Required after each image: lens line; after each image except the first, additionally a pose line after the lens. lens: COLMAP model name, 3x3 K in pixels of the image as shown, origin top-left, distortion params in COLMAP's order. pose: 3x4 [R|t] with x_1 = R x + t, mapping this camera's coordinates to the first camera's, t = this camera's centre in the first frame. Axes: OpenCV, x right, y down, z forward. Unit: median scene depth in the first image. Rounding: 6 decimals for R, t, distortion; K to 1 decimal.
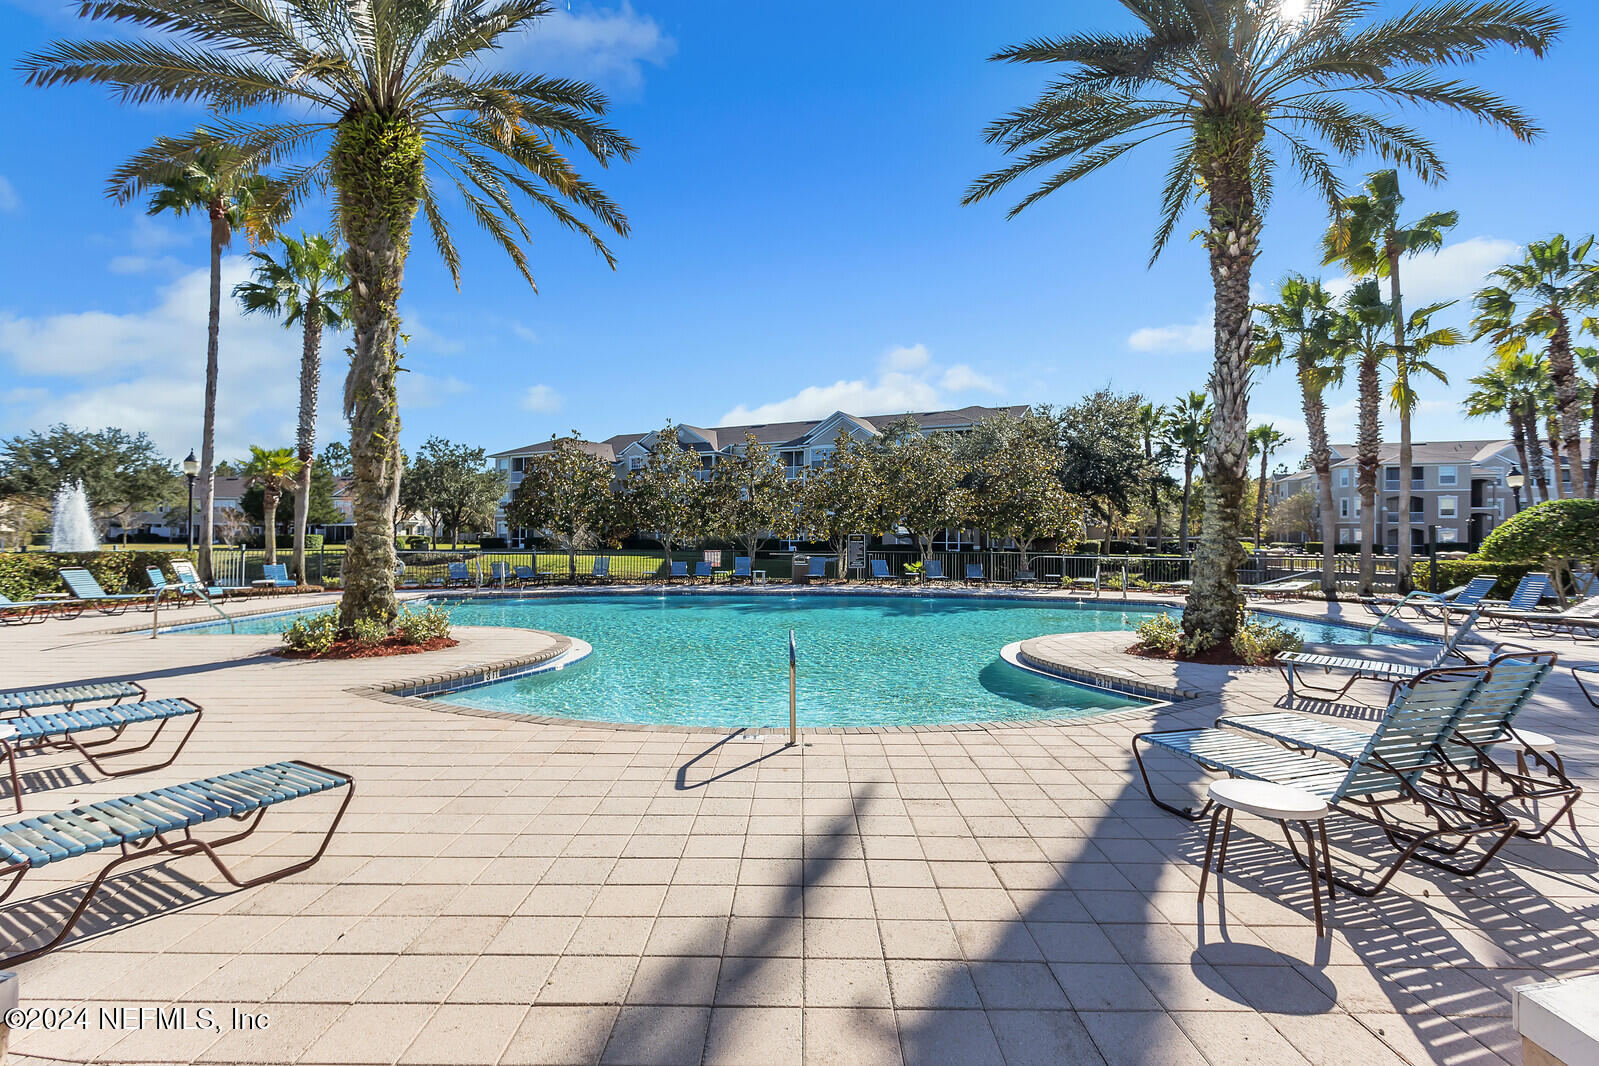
lens RADIAL K [[769.8, 0, 799.8], [0, 769.8, 537.2], [0, 0, 1]] dist [-0.000906, 0.000126]
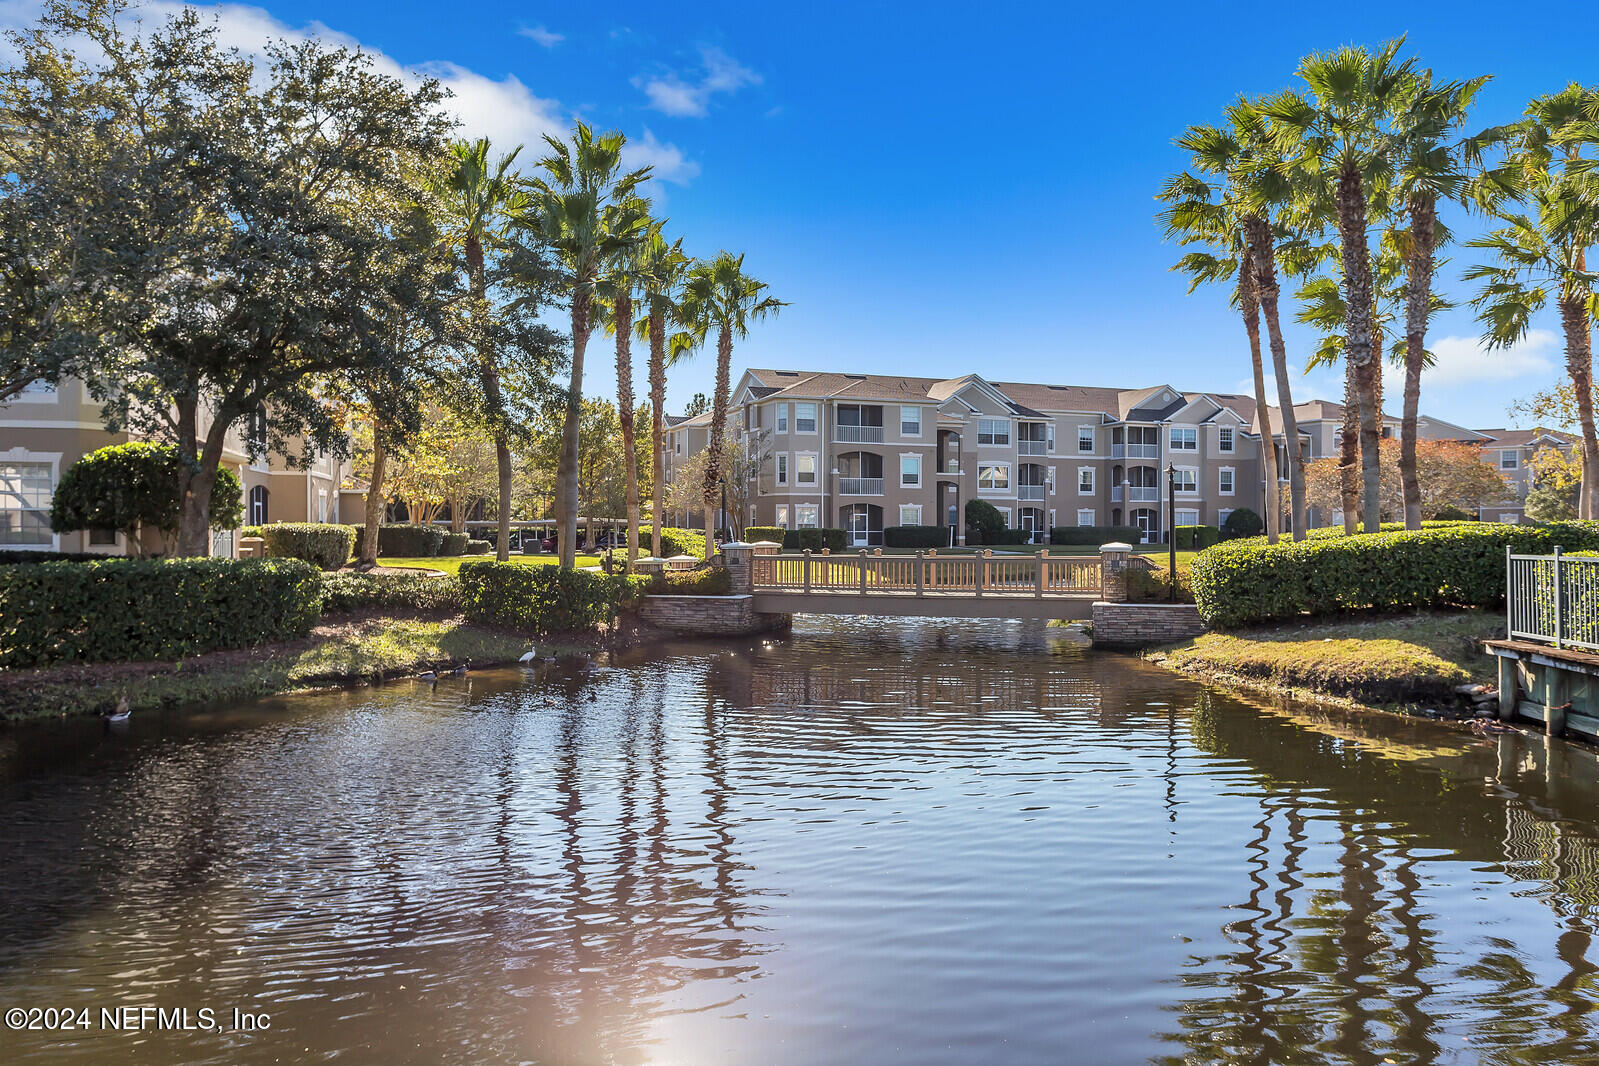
lens RADIAL K [[1204.3, 0, 799.7], [0, 1204.3, 529.4], [0, 0, 1]] dist [-0.005126, -0.000821]
pose [[0.776465, -0.008211, 0.630107, 0.179383], [0.002227, 0.999945, 0.010286, 0.000568], [-0.630156, -0.006583, 0.776440, 0.391299]]
